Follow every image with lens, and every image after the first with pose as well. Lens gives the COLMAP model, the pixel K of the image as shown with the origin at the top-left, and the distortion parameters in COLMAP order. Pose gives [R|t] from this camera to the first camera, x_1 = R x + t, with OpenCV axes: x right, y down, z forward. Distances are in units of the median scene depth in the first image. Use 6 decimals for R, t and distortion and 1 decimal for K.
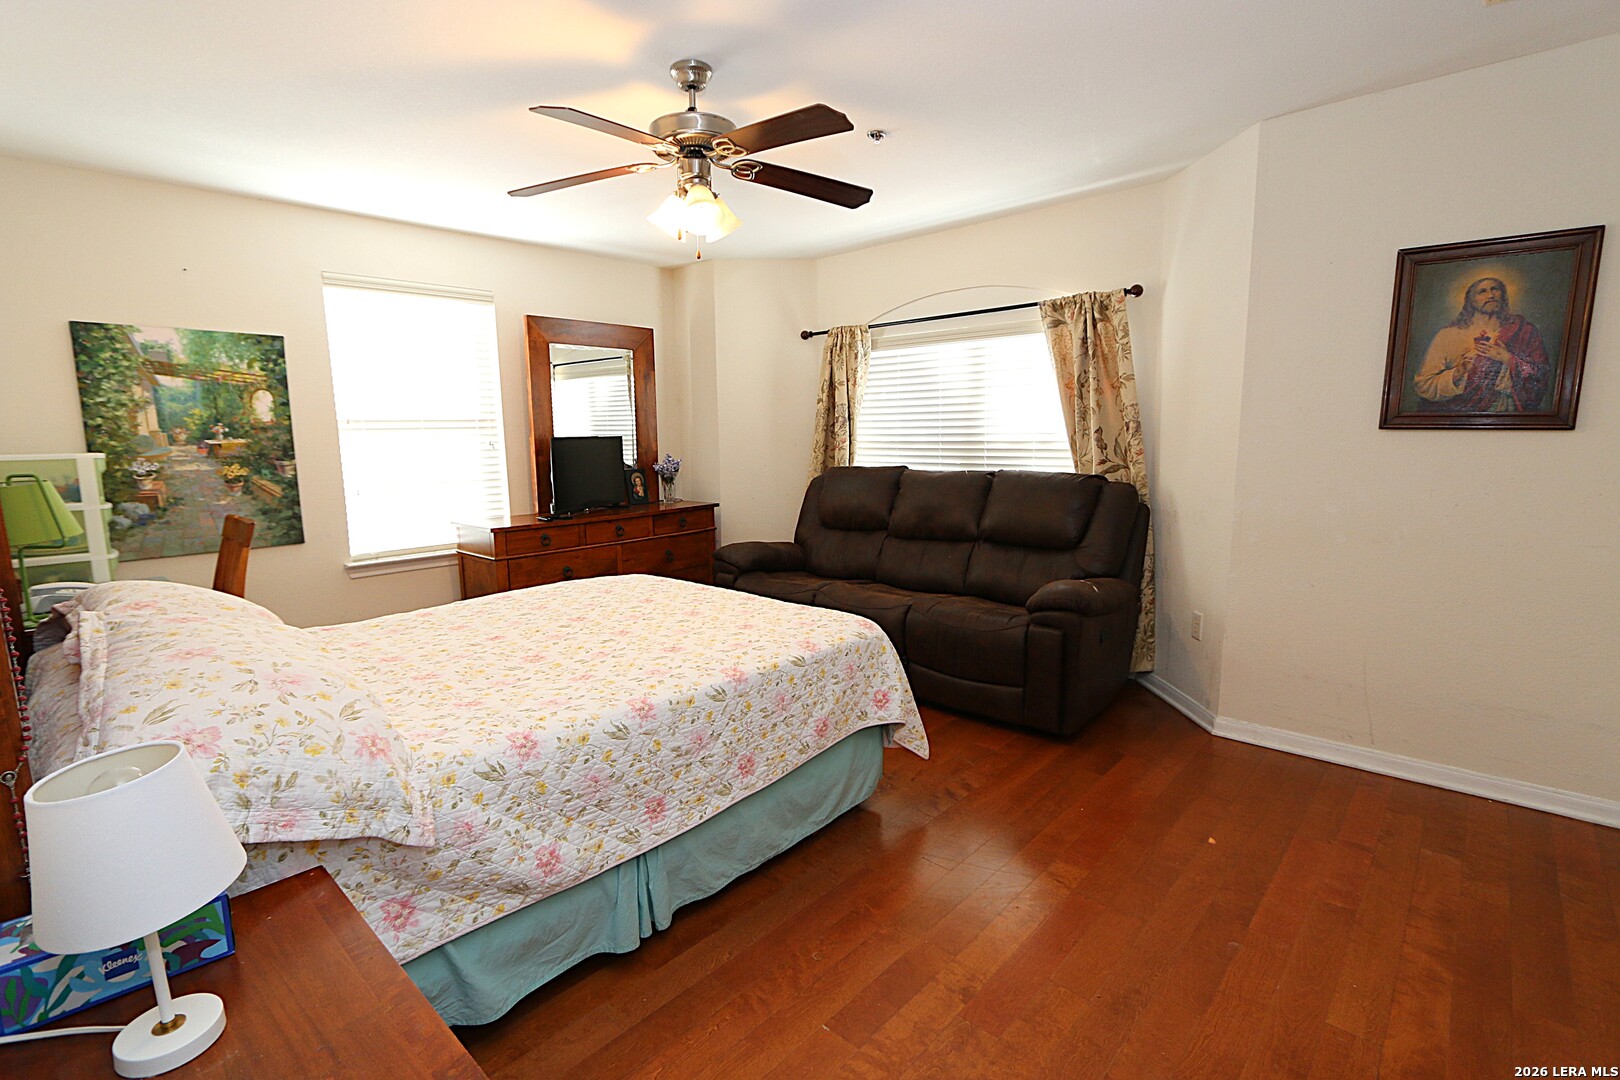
lens RADIAL K [[749.5, 0, 799.7], [0, 749.5, 543.2], [0, 0, 1]] dist [-0.018977, 0.000482]
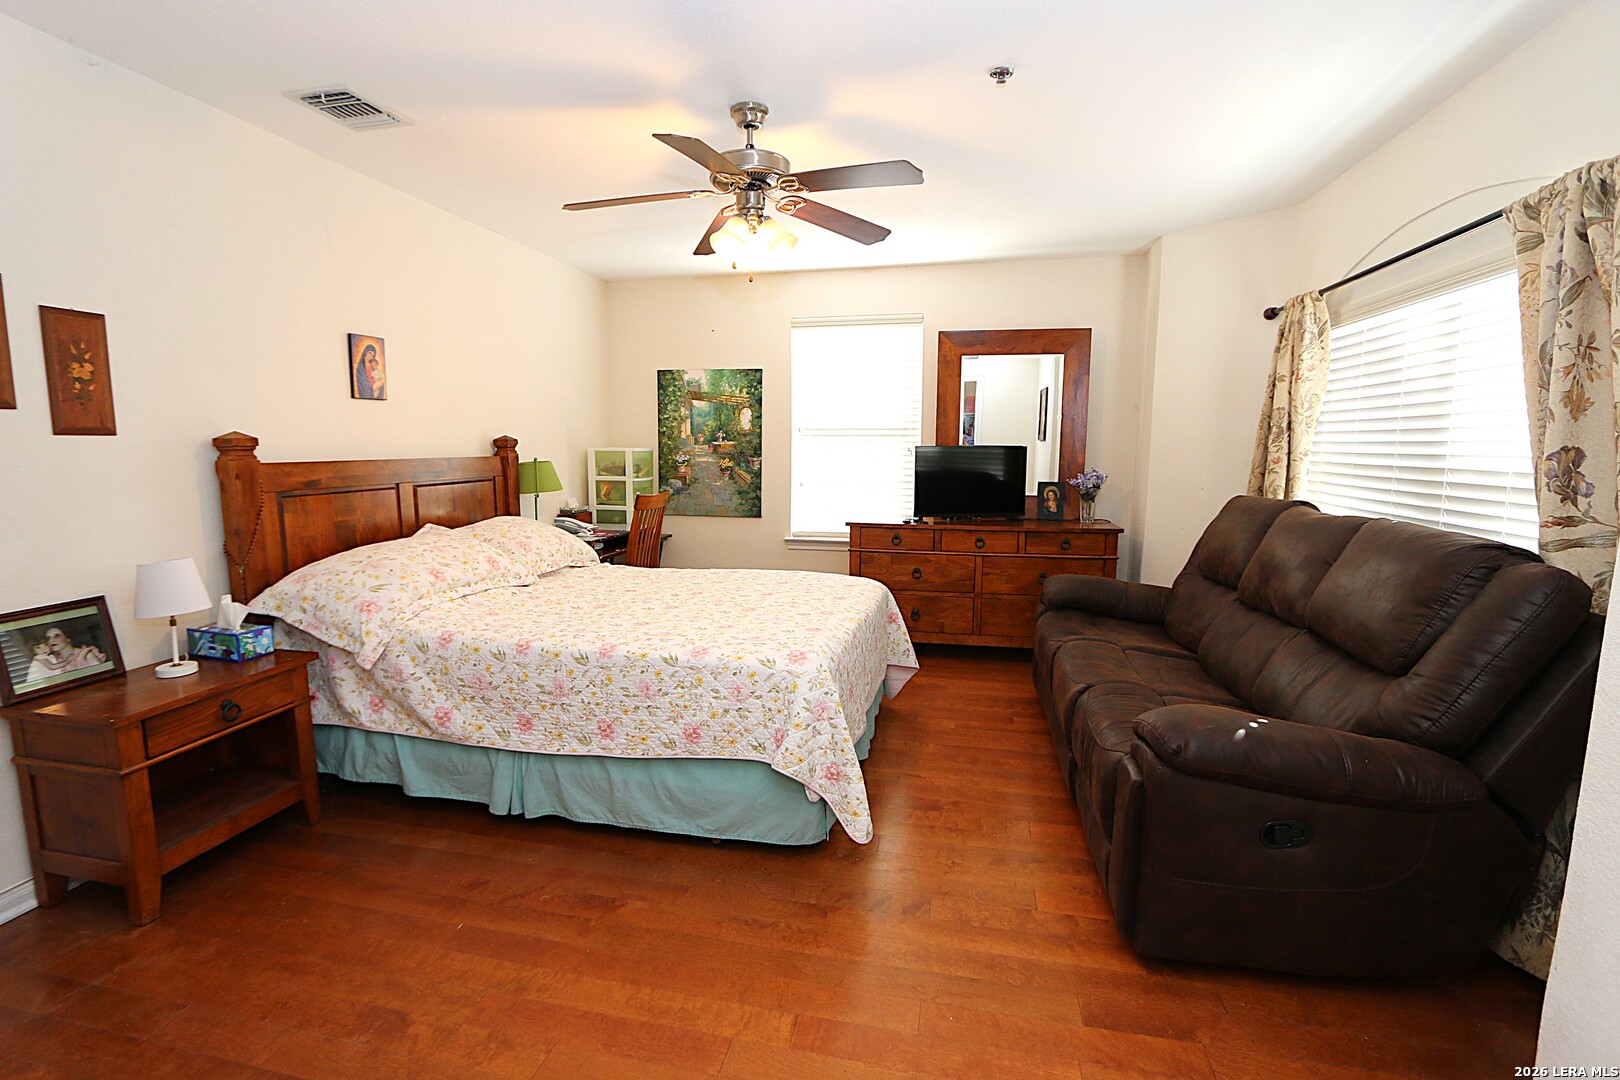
lens RADIAL K [[749.5, 0, 800.2], [0, 749.5, 538.9], [0, 0, 1]] dist [-0.018977, 0.000482]
pose [[0.502851, 0.126529, -0.855062, 0.632102], [-0.139221, 0.988168, 0.064352, -0.067994], [0.853088, 0.086683, 0.514517, 0.389543]]
